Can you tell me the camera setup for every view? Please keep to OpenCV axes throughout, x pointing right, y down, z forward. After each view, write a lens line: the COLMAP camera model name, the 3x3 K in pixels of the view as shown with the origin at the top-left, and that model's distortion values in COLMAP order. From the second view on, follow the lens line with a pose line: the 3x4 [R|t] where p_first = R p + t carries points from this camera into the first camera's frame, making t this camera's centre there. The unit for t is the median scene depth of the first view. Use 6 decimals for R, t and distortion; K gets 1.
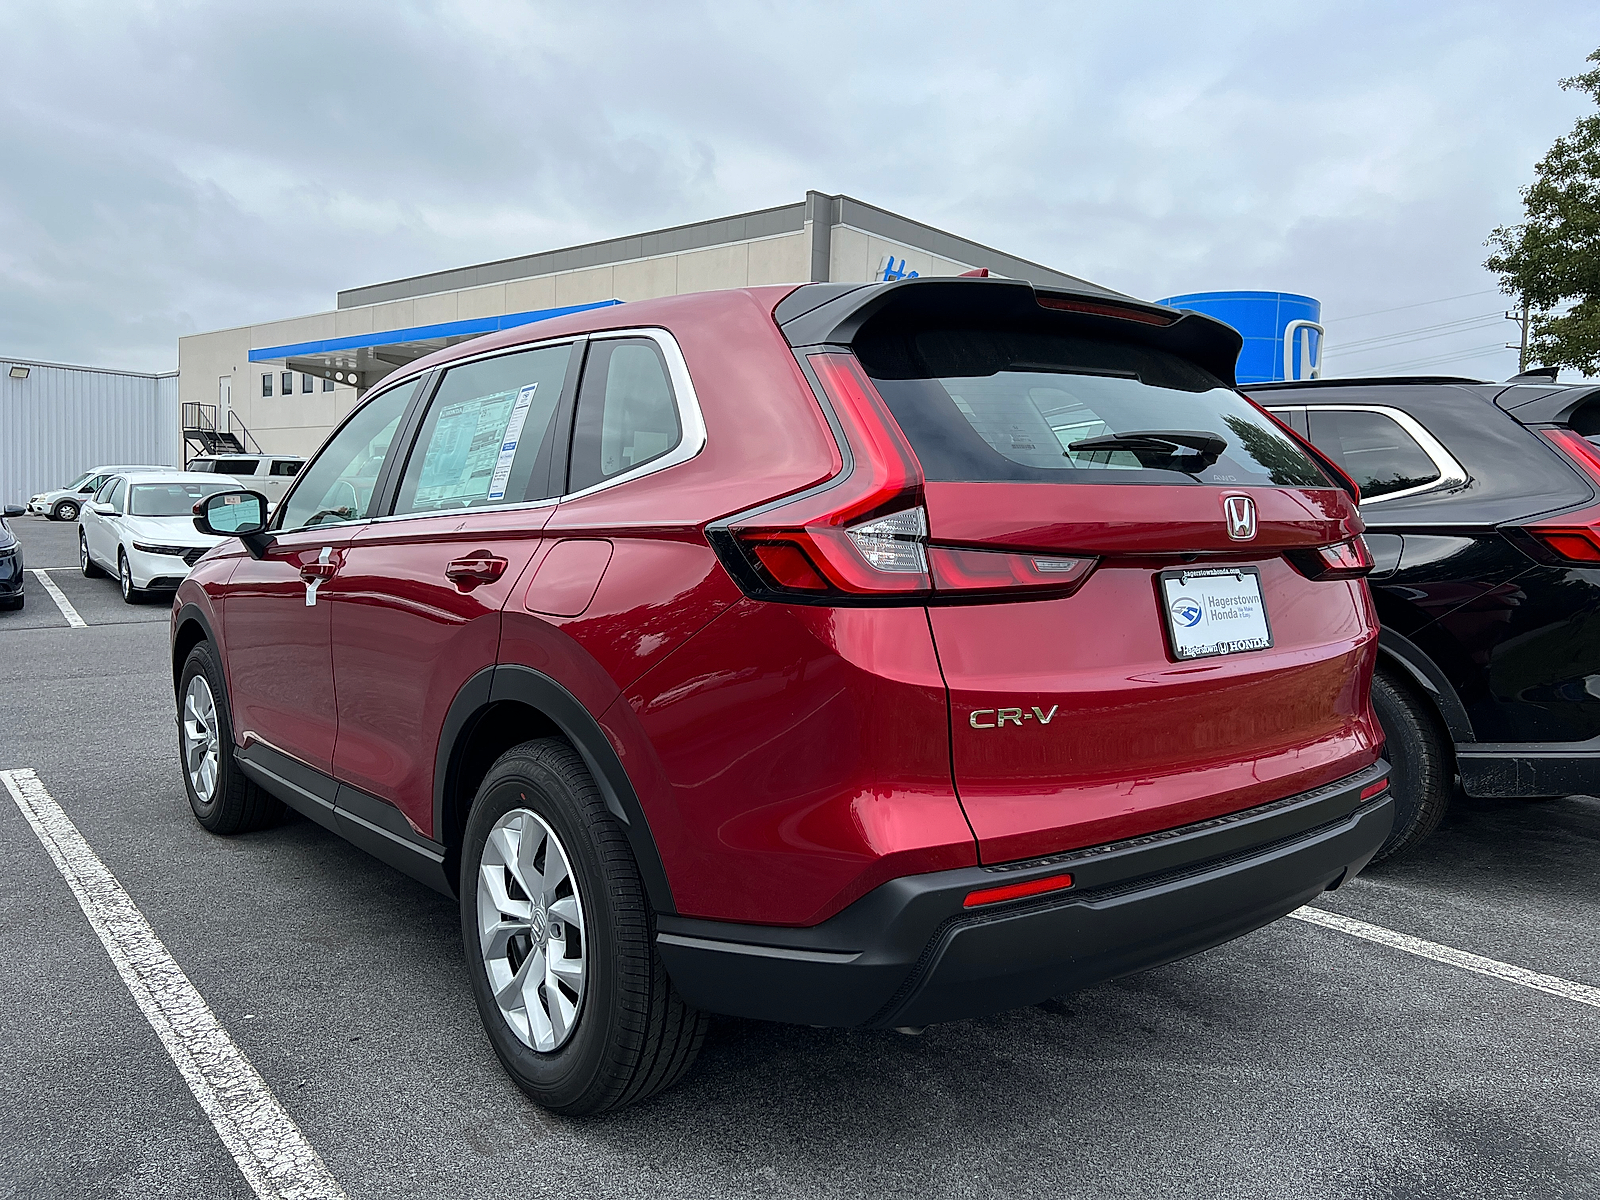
lens RADIAL K [[1199.5, 0, 804.1], [0, 1199.5, 607.5], [0, 0, 1]] dist [0.050025, -0.056288]
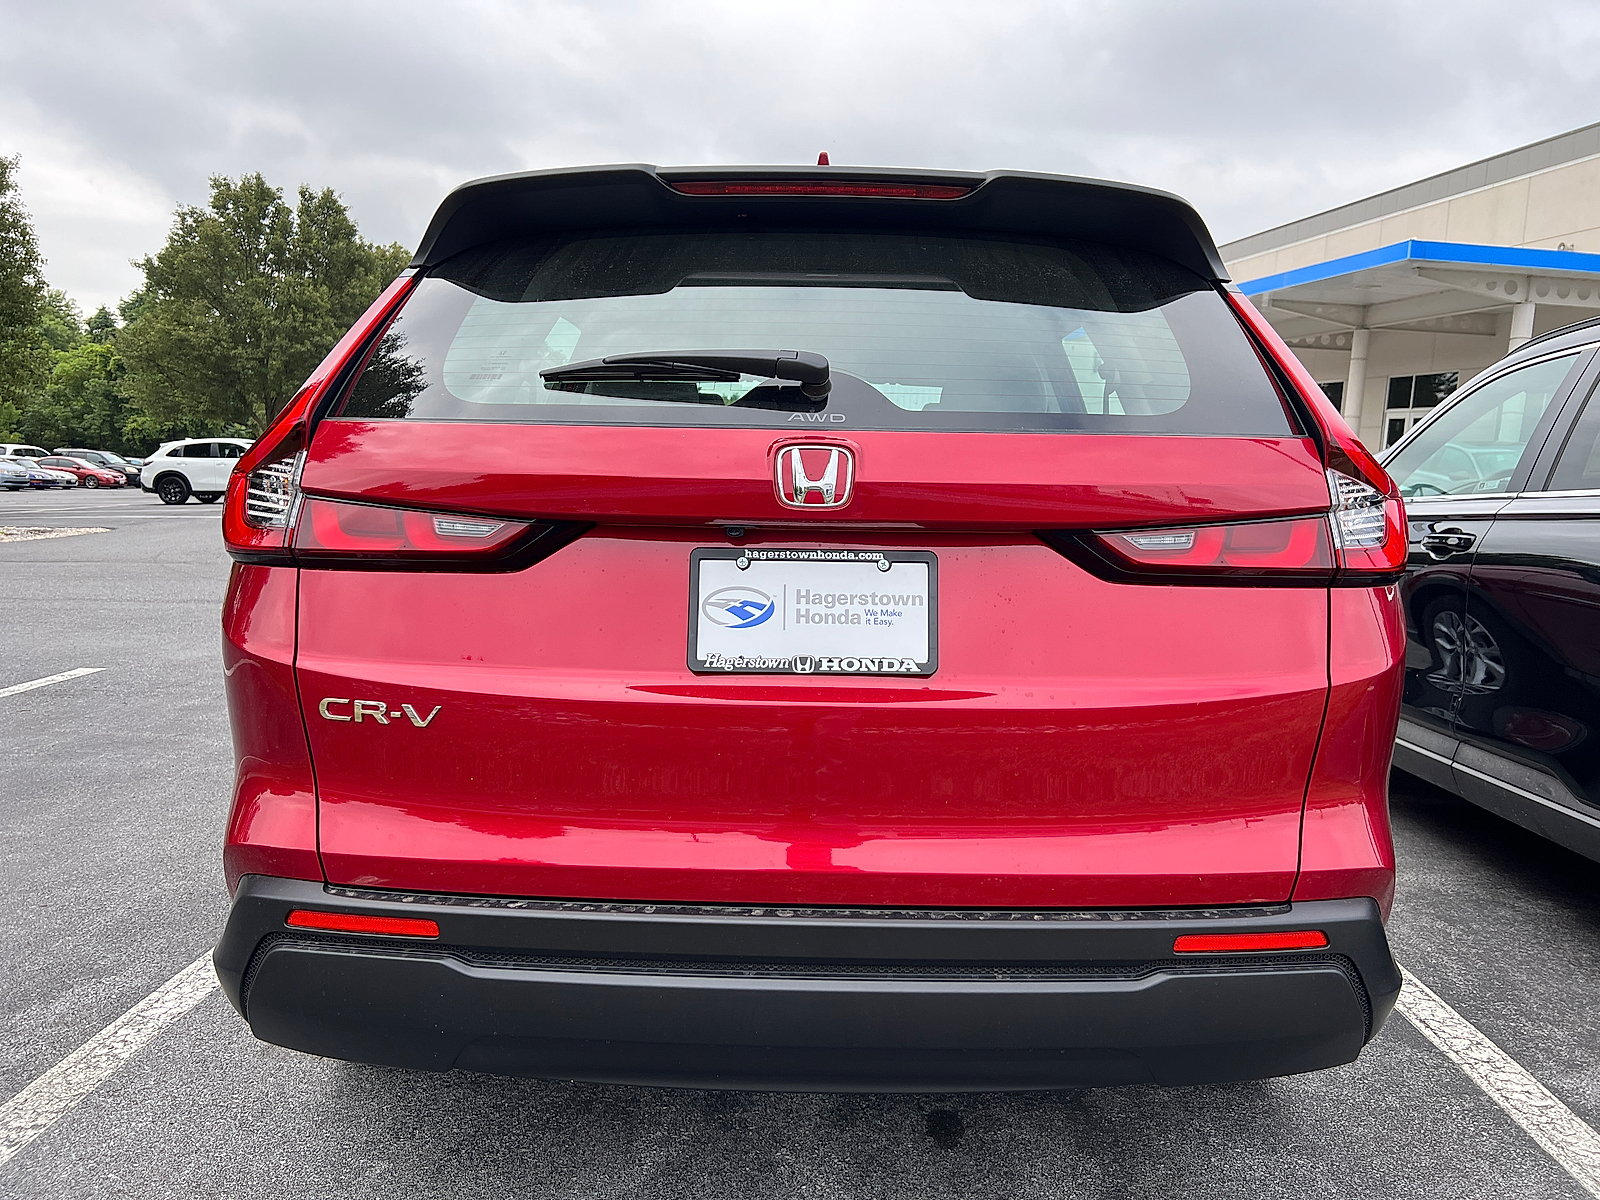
lens RADIAL K [[1199.5, 0, 783.4], [0, 1199.5, 572.9], [0, 0, 1]] dist [0.050025, -0.056288]
pose [[0.772860, 0.065420, -0.631195, 0.777503], [-0.063621, 0.997648, 0.025501, -0.036080], [0.631379, 0.020448, 0.775205, 0.465333]]
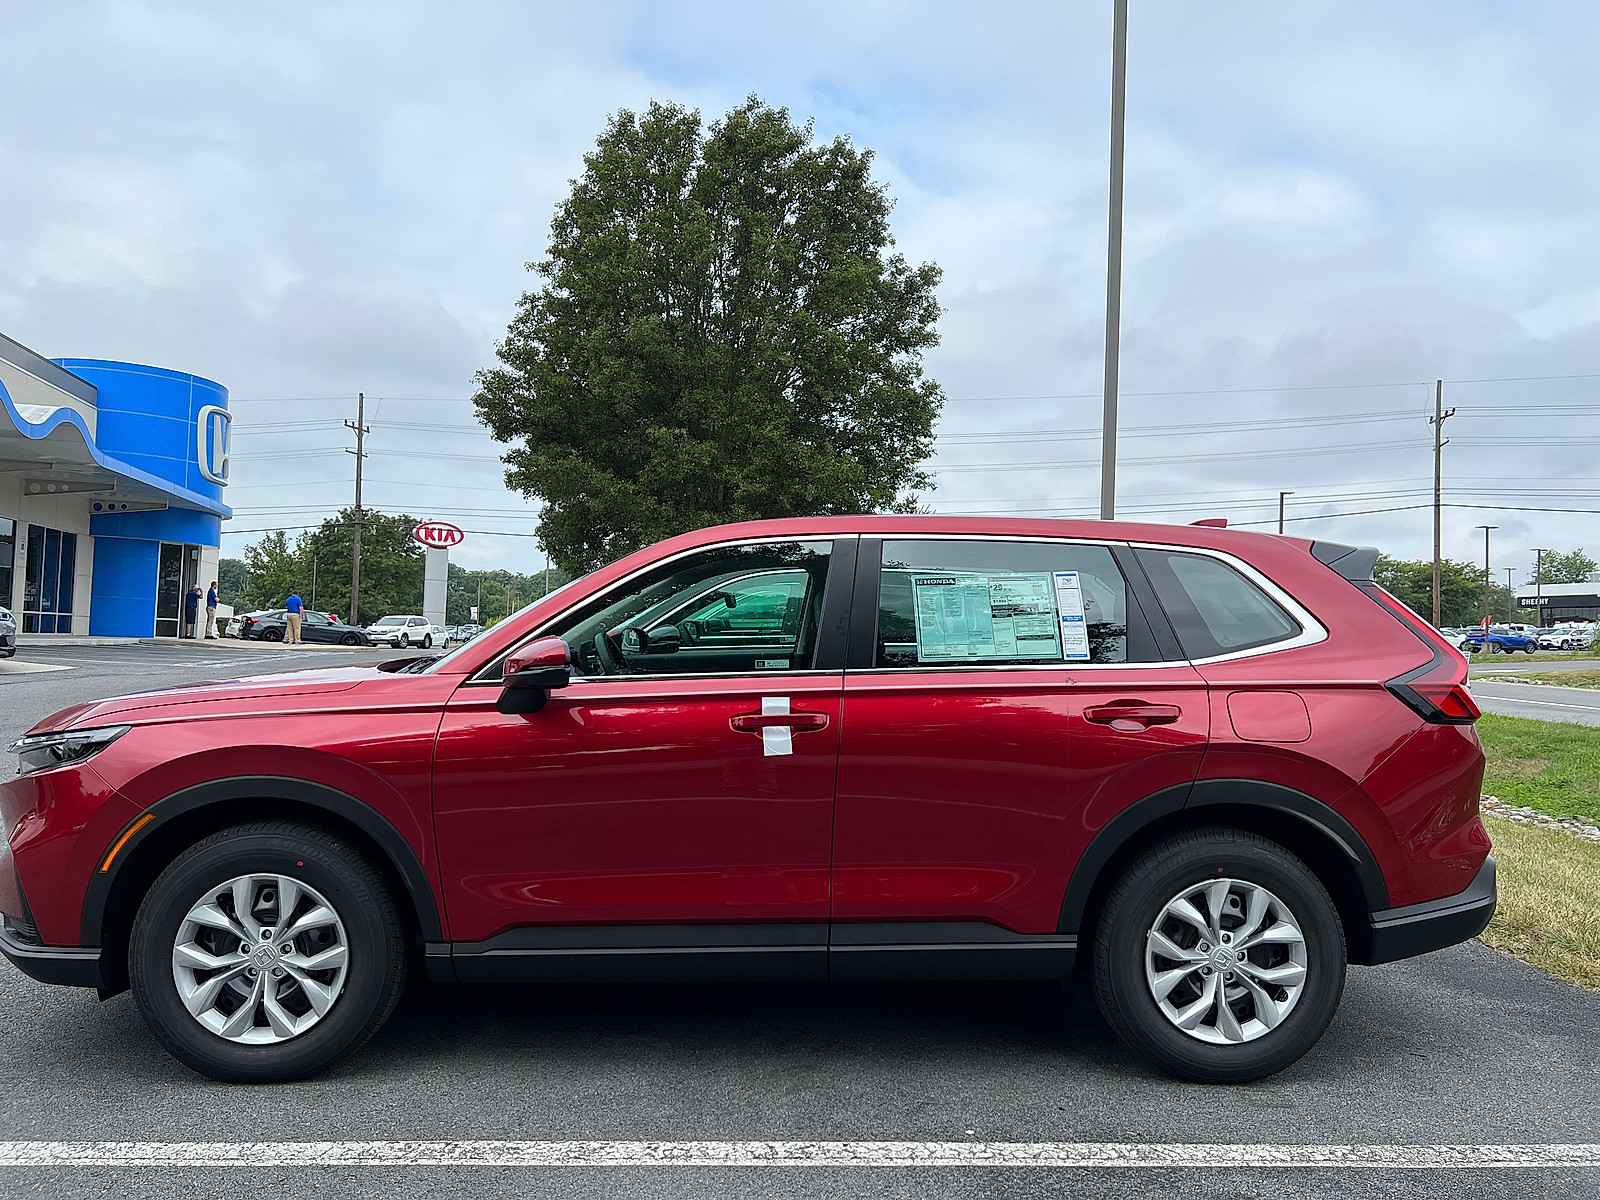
lens RADIAL K [[1199.5, 0, 819.7], [0, 1199.5, 605.8], [0, 0, 1]] dist [0.050025, -0.056288]
pose [[0.584464, 0.017795, 0.811225, -1.889758], [0.038367, 0.998035, -0.049535, -0.118561], [-0.810512, 0.060076, 0.582632, 0.583223]]
